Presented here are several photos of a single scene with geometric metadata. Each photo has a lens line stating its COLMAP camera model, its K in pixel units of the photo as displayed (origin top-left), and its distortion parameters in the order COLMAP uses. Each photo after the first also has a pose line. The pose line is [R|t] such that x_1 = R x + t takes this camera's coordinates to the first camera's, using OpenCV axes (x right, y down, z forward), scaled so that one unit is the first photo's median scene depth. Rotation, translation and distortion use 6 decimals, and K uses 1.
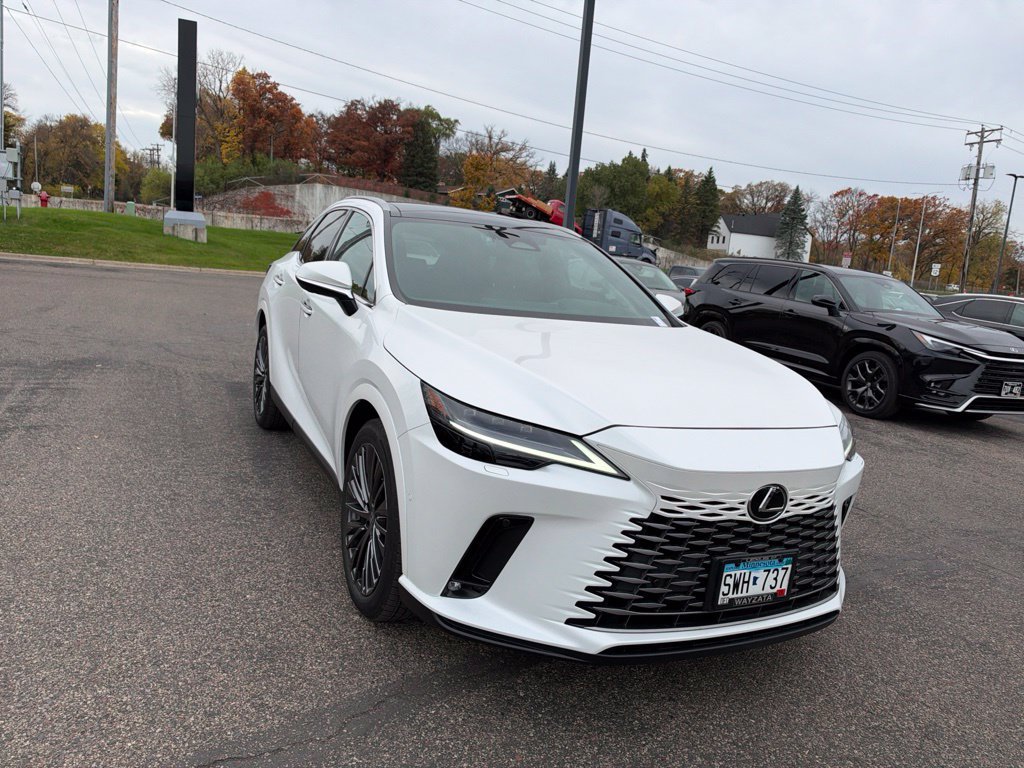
lens RADIAL K [[746.8, 0, 520.7], [0, 746.8, 365.8], [0, 0, 1]] dist [0.000925, -0.013098]
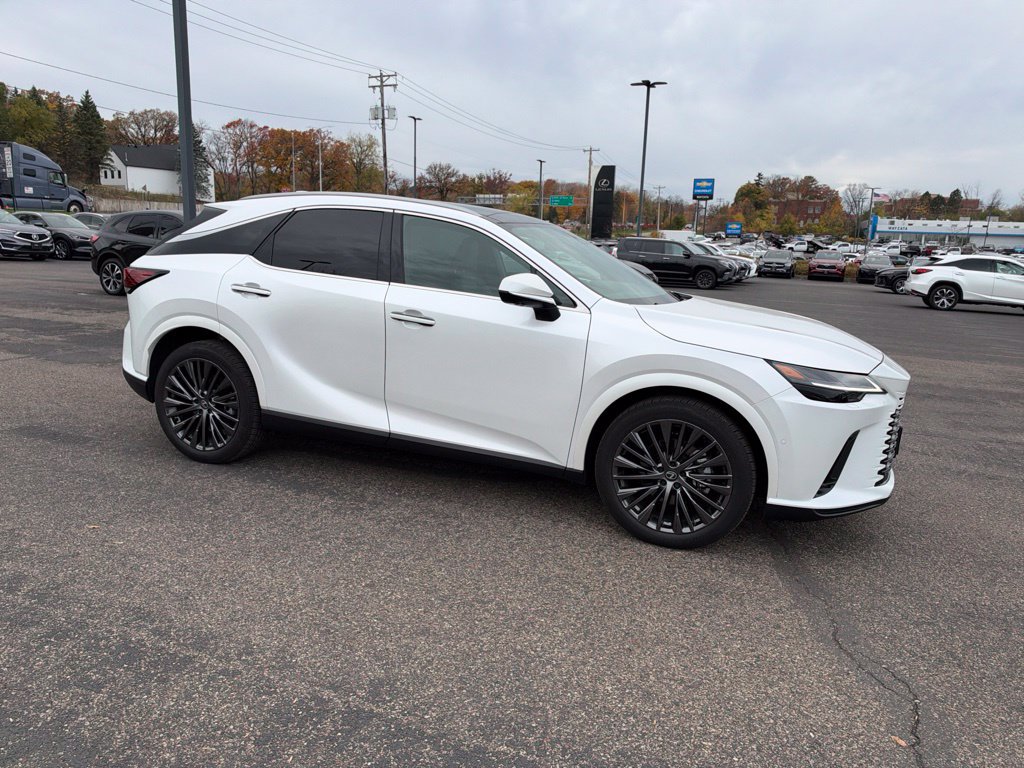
lens RADIAL K [[747.8, 0, 520.5], [0, 747.8, 372.1], [0, 0, 1]] dist [0.002227, -0.015273]
pose [[0.720697, -0.191807, 0.666188, -1.116811], [0.126949, 0.981228, 0.145176, -0.173263], [-0.681528, -0.020056, 0.731517, 0.235482]]
